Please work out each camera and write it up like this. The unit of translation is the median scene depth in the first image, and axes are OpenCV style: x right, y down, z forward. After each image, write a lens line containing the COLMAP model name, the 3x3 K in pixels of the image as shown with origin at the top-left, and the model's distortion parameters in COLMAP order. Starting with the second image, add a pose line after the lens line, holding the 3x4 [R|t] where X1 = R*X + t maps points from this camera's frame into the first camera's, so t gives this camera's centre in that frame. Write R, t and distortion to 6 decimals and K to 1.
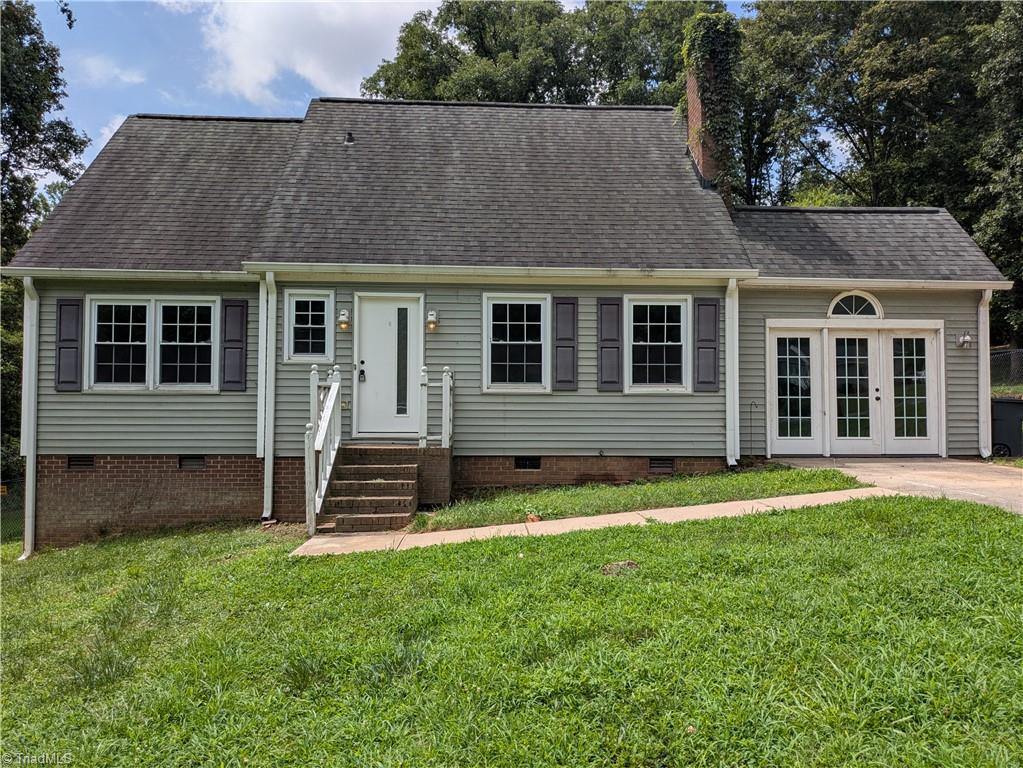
lens RADIAL K [[764.3, 0, 515.5], [0, 764.3, 387.6], [0, 0, 1]] dist [0.056872, -0.059994]
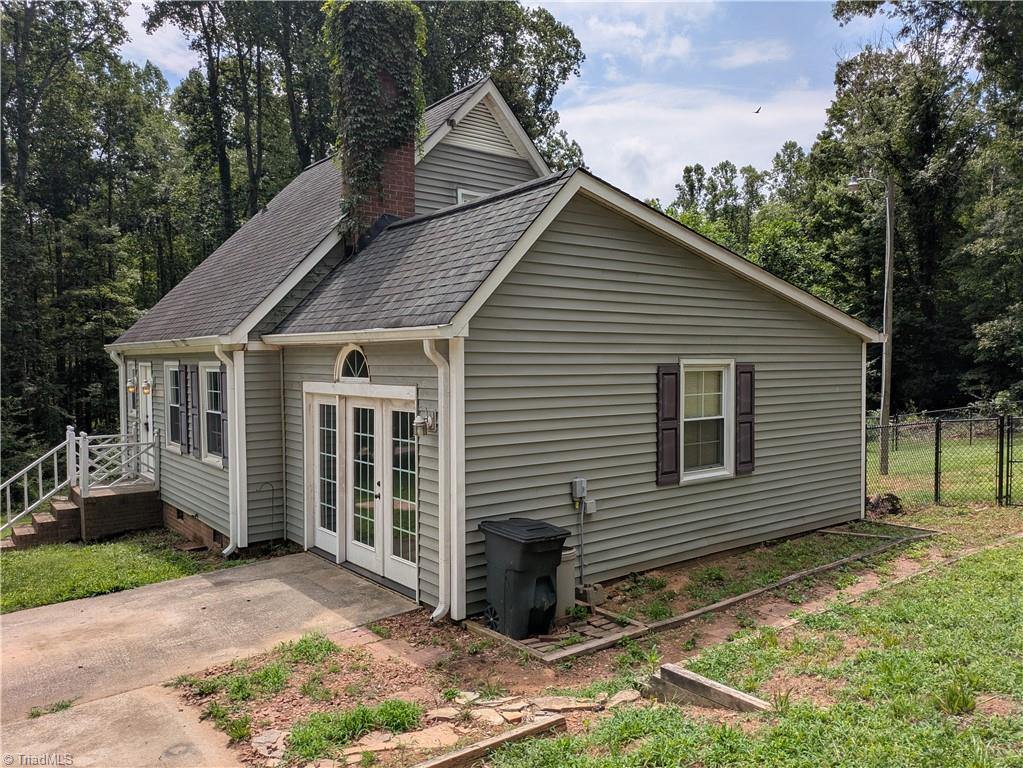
lens RADIAL K [[764.3, 0, 515.5], [0, 764.3, 387.6], [0, 0, 1]] dist [0.056872, -0.059994]
pose [[0.570003, 0.021298, -0.821366, 1.121918], [0.018899, 0.999060, 0.039021, -0.110545], [0.821425, -0.037766, 0.569065, 0.708365]]
